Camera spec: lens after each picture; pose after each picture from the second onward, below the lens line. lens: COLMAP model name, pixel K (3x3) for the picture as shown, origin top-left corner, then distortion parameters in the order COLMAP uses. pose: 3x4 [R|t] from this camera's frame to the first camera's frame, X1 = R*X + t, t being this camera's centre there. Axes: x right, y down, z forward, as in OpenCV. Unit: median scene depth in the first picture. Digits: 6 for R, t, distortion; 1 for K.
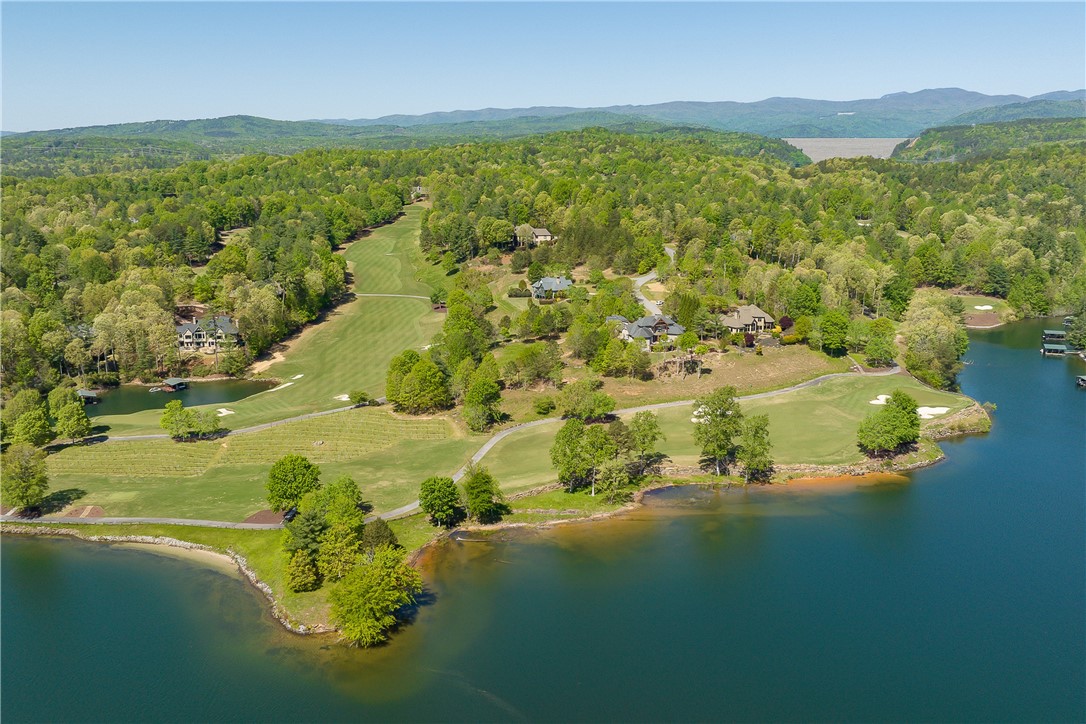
lens RADIAL K [[908.8, 0, 543.0], [0, 908.8, 362.0], [0, 0, 1]] dist [-0.023534, 0.003535]
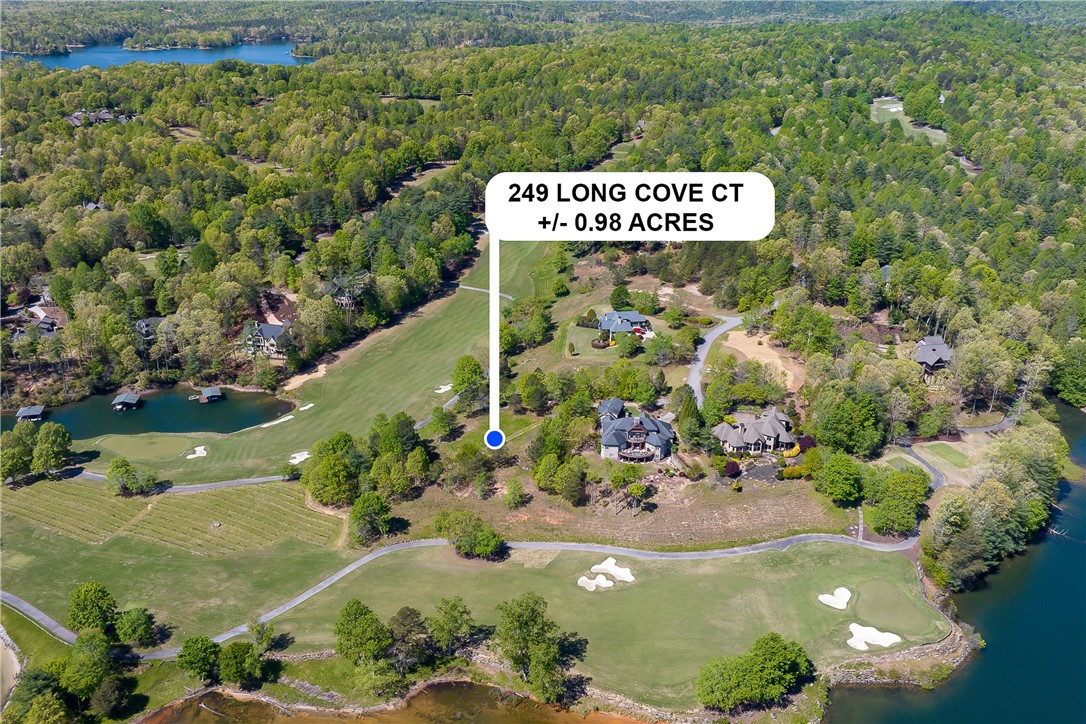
lens RADIAL K [[908.8, 0, 543.0], [0, 908.8, 362.0], [0, 0, 1]] dist [-0.023534, 0.003535]
pose [[0.916009, 0.166500, -0.364972, 0.365765], [-0.104672, 0.977483, 0.183223, -0.265287], [0.387260, -0.129631, 0.912812, 0.168754]]
